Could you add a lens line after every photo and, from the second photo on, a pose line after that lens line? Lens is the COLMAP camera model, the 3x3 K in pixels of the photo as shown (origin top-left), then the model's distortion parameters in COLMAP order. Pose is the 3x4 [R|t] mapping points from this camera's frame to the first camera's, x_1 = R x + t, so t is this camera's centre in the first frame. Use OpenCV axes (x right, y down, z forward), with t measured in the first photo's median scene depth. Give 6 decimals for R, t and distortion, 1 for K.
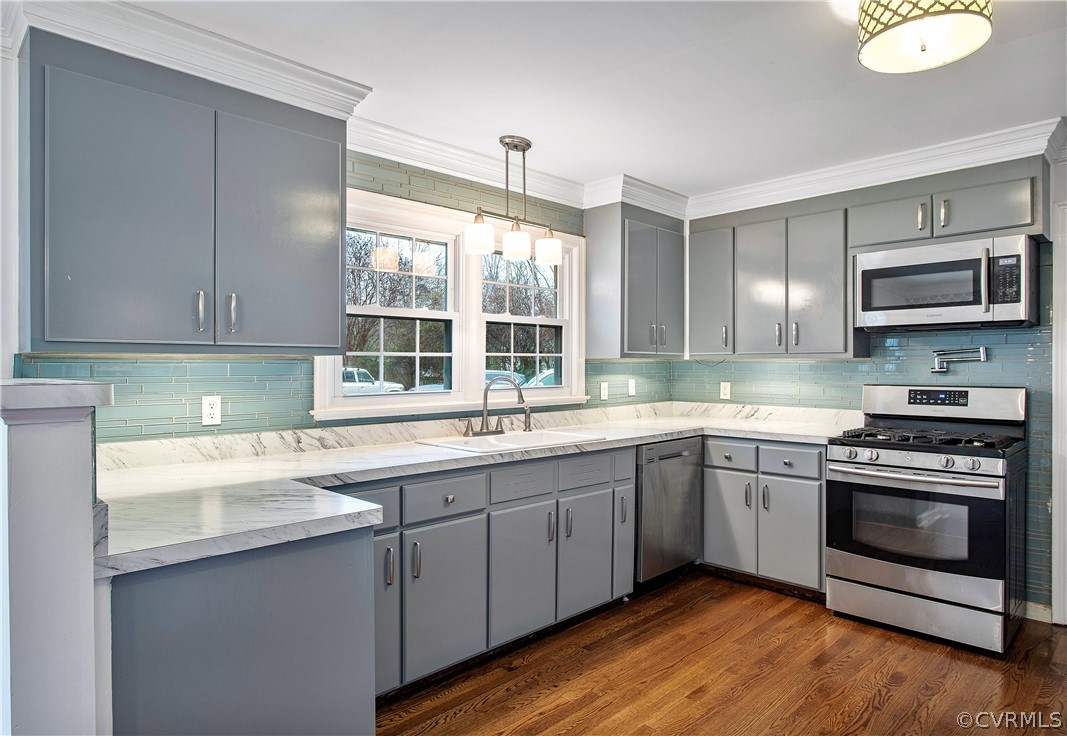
lens RADIAL K [[626.3, 0, 555.2], [0, 626.3, 368.1], [0, 0, 1]] dist [-0.011673, 0.005137]
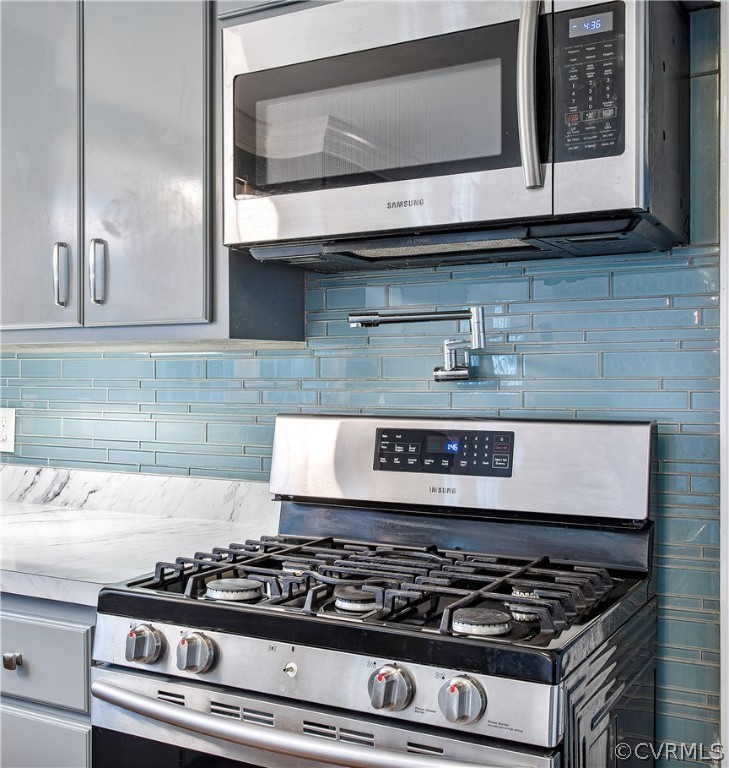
lens RADIAL K [[930.5, 0, 361.6], [0, 930.5, 381.4], [0, 0, 1]] dist [-0.010645, 0.000000]
pose [[0.965369, -0.004795, 0.260845, 0.441359], [0.003361, 0.999977, 0.005941, 0.004901], [-0.260867, -0.004859, 0.965362, 0.517694]]
